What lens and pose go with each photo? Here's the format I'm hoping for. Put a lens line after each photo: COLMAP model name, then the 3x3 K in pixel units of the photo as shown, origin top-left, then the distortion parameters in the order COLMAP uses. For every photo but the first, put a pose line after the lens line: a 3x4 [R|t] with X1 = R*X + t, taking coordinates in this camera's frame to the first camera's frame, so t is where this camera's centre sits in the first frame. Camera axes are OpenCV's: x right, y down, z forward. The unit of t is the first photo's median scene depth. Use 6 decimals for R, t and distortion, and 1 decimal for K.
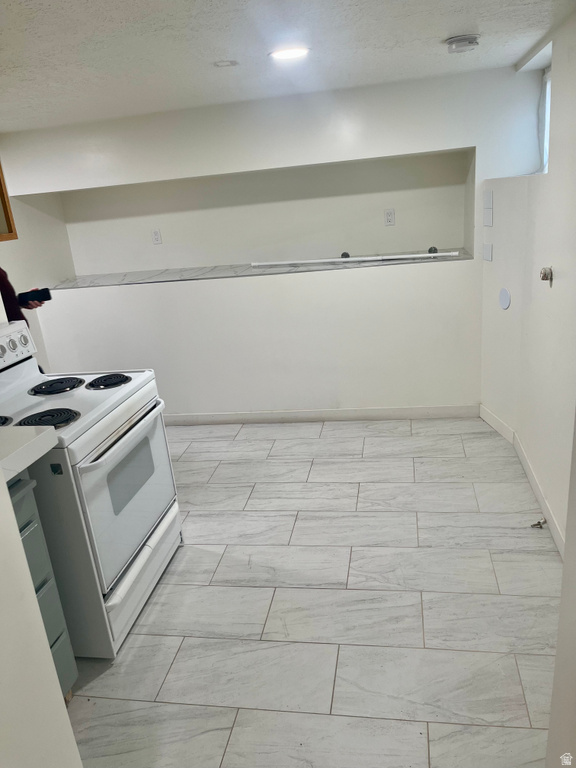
lens RADIAL K [[576.9, 0, 281.4], [0, 576.9, 386.3], [0, 0, 1]] dist [0.052339, -0.073450]
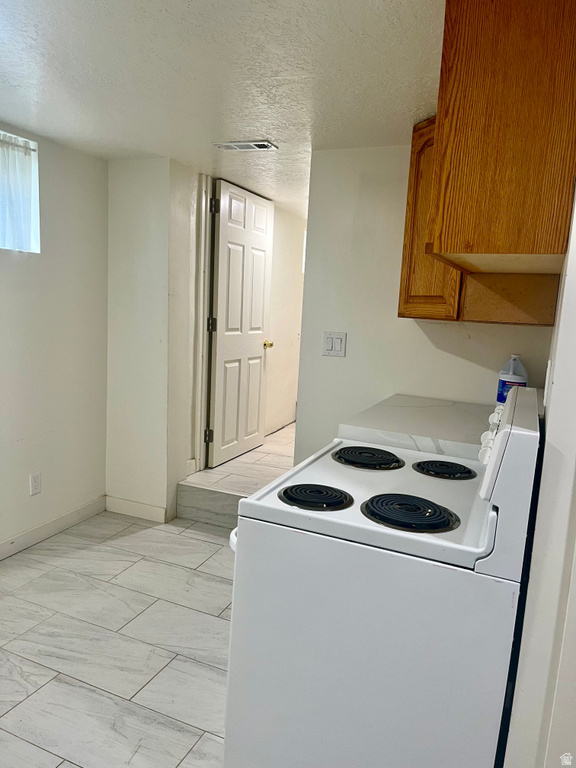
lens RADIAL K [[576.9, 0, 286.7], [0, 576.9, 380.8], [0, 0, 1]] dist [0.052339, -0.073450]
pose [[-0.978081, 0.014896, 0.207689, -0.331002], [0.101501, 0.905015, 0.413093, -0.302845], [-0.181808, 0.425120, -0.886690, 1.240906]]
